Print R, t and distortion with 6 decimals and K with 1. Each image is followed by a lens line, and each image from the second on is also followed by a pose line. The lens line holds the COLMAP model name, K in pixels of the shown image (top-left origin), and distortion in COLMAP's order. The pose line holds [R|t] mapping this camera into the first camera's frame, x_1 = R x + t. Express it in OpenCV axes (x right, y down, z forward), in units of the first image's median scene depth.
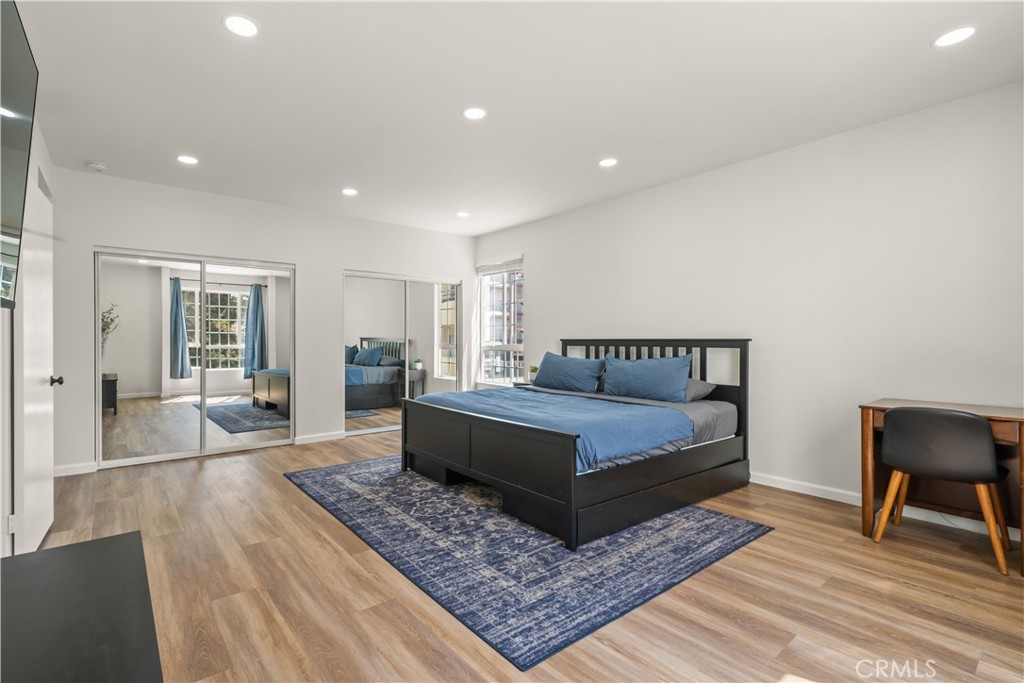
lens RADIAL K [[465.5, 0, 447.0], [0, 465.5, 344.8], [0, 0, 1]] dist [-0.000311, -0.000235]
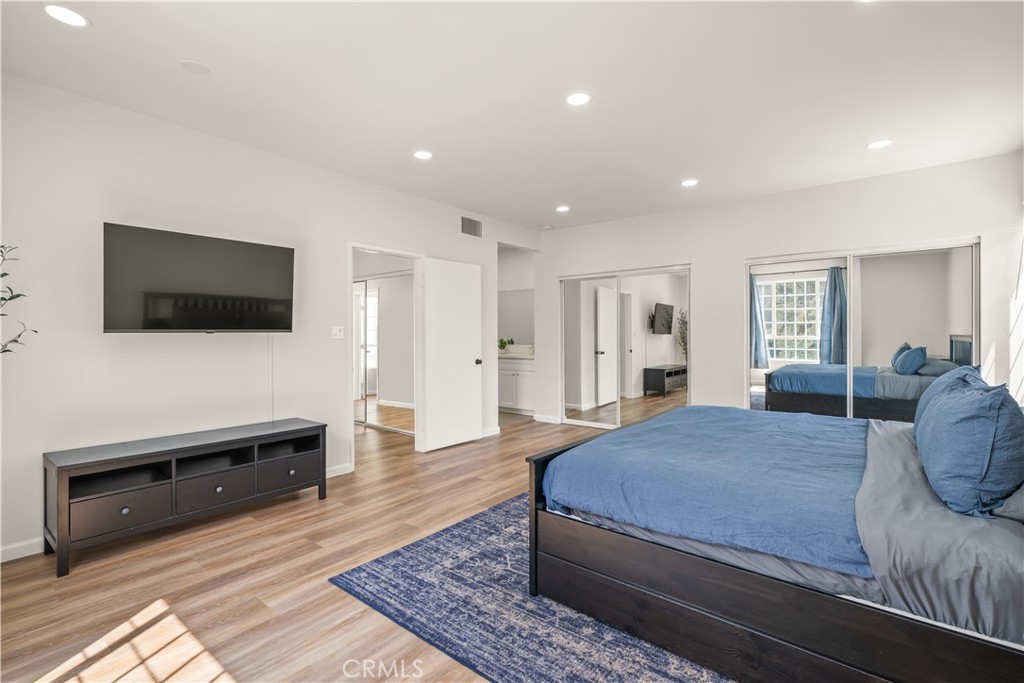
lens RADIAL K [[448.9, 0, 509.4], [0, 448.9, 334.0], [0, 0, 1]] dist [0.002255, 0.000122]
pose [[0.279061, -0.002483, -0.960270, 0.908943], [0.007141, 0.999974, -0.000510, -0.029516], [0.960247, -0.006715, 0.279072, 0.634065]]
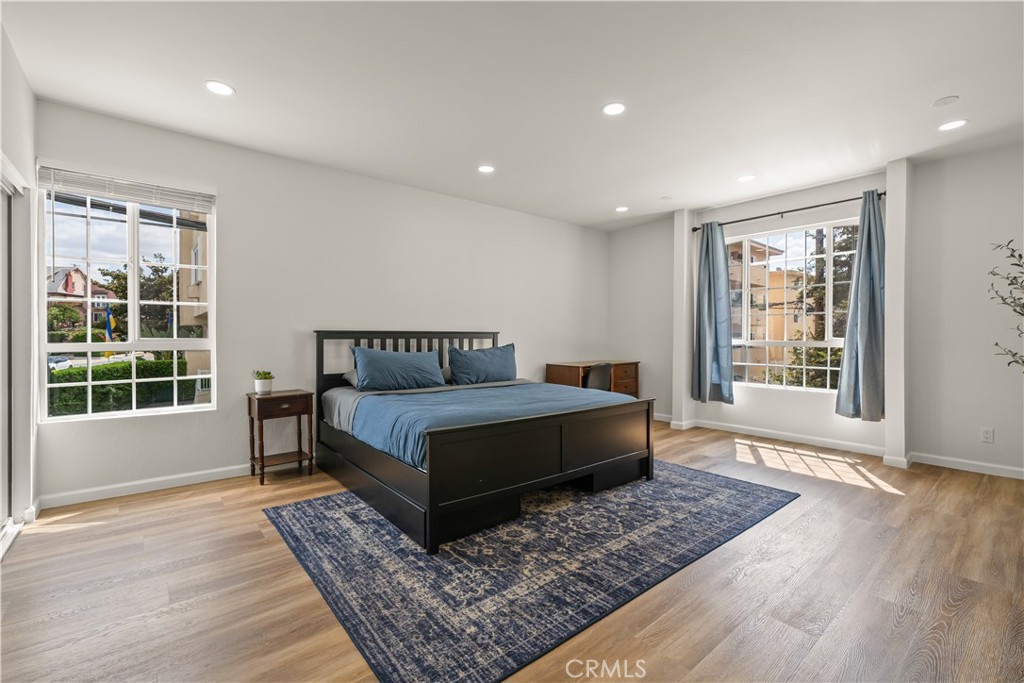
lens RADIAL K [[454.9, 0, 512.0], [0, 454.9, 341.5], [0, 0, 1]] dist [-0.001032, -0.000617]
pose [[-0.090231, -0.012407, 0.995844, -0.948771], [0.001944, 0.999918, 0.012634, -0.004615], [-0.995919, 0.003076, -0.090200, 1.350464]]
